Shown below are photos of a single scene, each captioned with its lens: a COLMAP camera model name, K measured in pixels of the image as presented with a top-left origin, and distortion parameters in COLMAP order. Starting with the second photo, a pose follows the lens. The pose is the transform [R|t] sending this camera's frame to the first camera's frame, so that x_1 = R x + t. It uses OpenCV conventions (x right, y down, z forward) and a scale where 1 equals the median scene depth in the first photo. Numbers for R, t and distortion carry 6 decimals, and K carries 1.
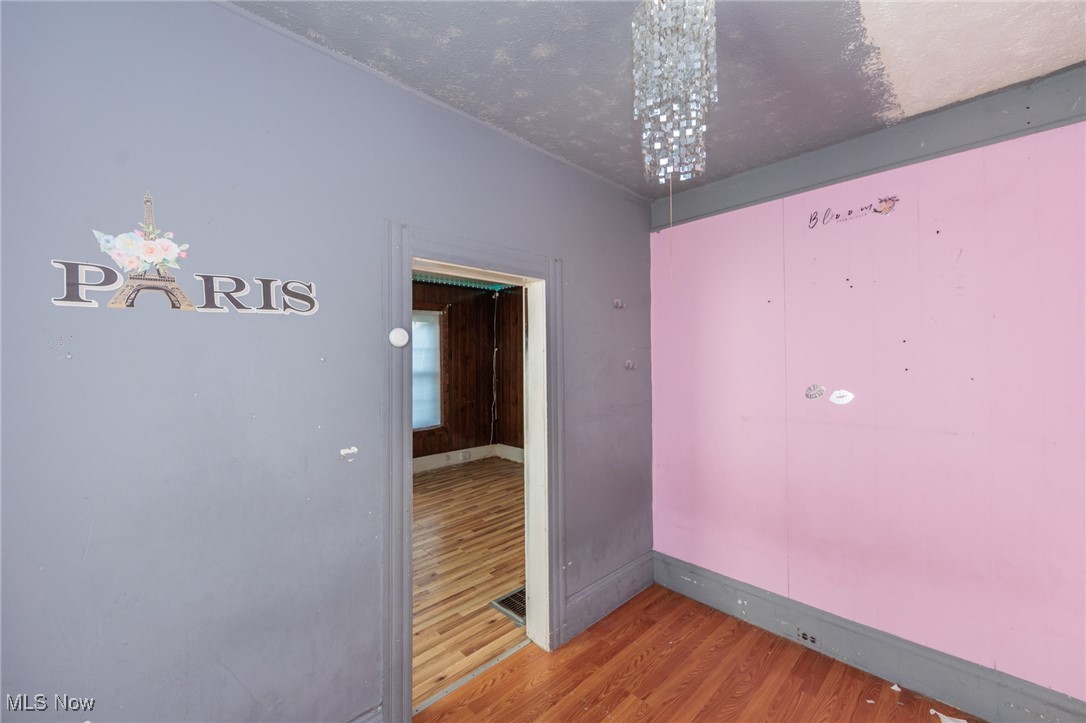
lens RADIAL K [[427.0, 0, 544.9], [0, 427.0, 359.0], [0, 0, 1]] dist [-0.003077, -0.000879]
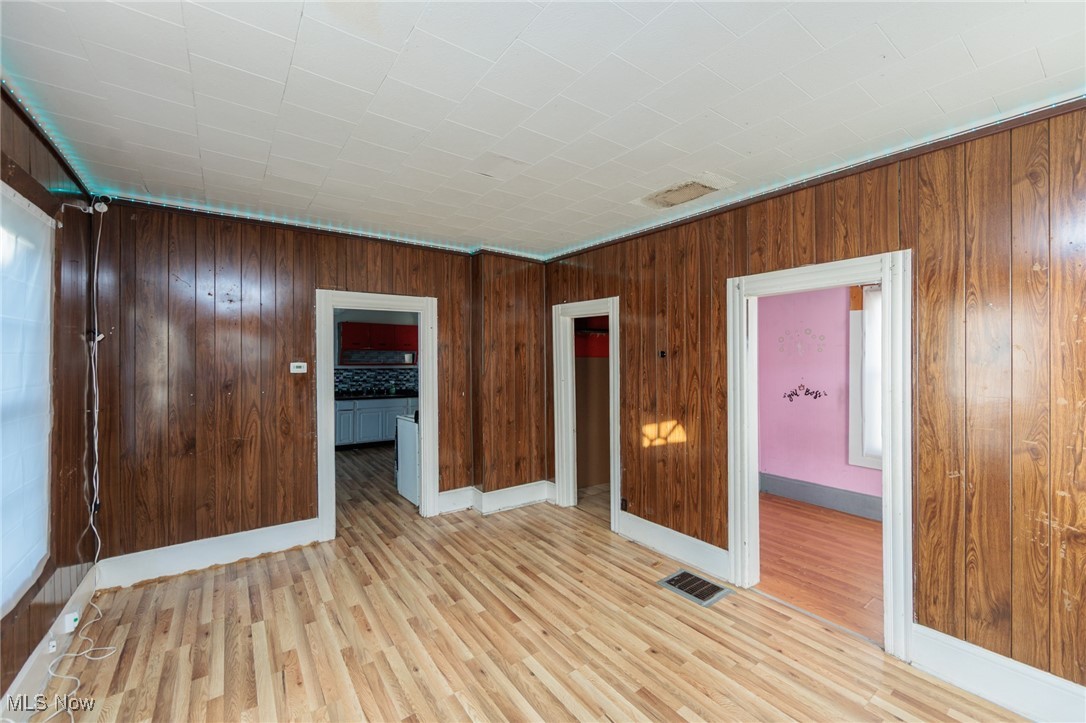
lens RADIAL K [[427.0, 0, 545.3], [0, 427.0, 360.1], [0, 0, 1]] dist [-0.003077, -0.000879]
pose [[0.125124, 0.014544, 0.992034, -1.001015], [0.002684, 0.999884, -0.014998, 0.016072], [-0.992137, 0.004539, 0.125071, 1.073067]]
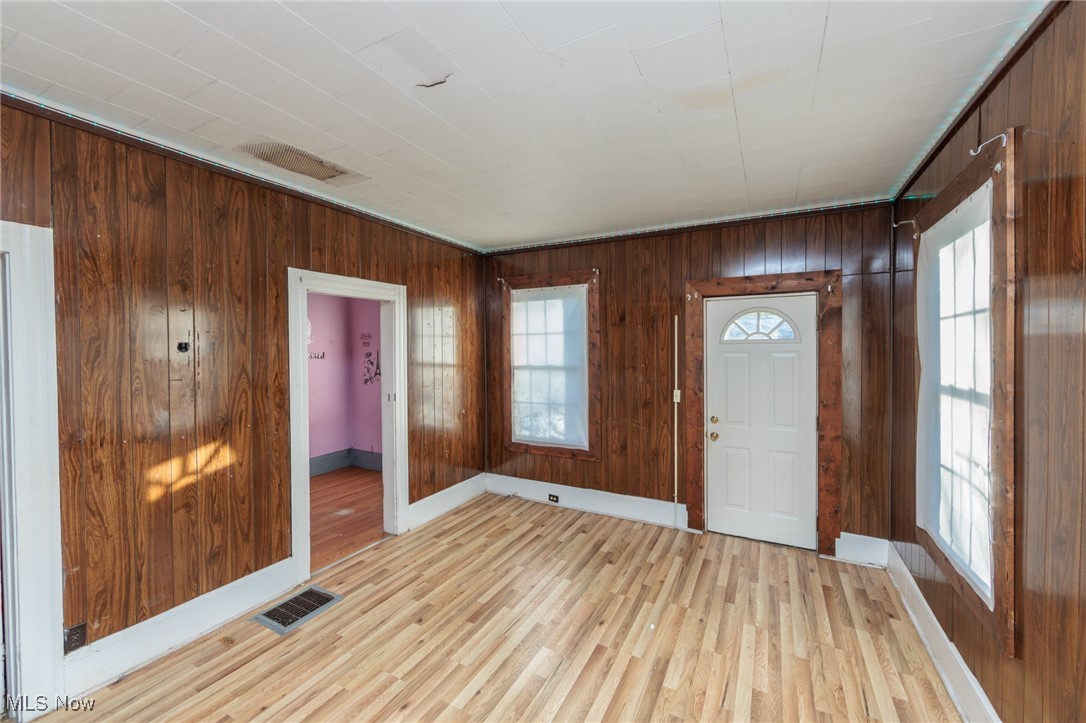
lens RADIAL K [[427.0, 0, 540.1], [0, 427.0, 352.0], [0, 0, 1]] dist [-0.003077, -0.000879]
pose [[-0.955122, 0.029341, -0.294755, -0.251594], [0.022841, 0.999415, 0.025473, -0.011731], [0.295329, 0.017598, -0.955233, 1.790458]]
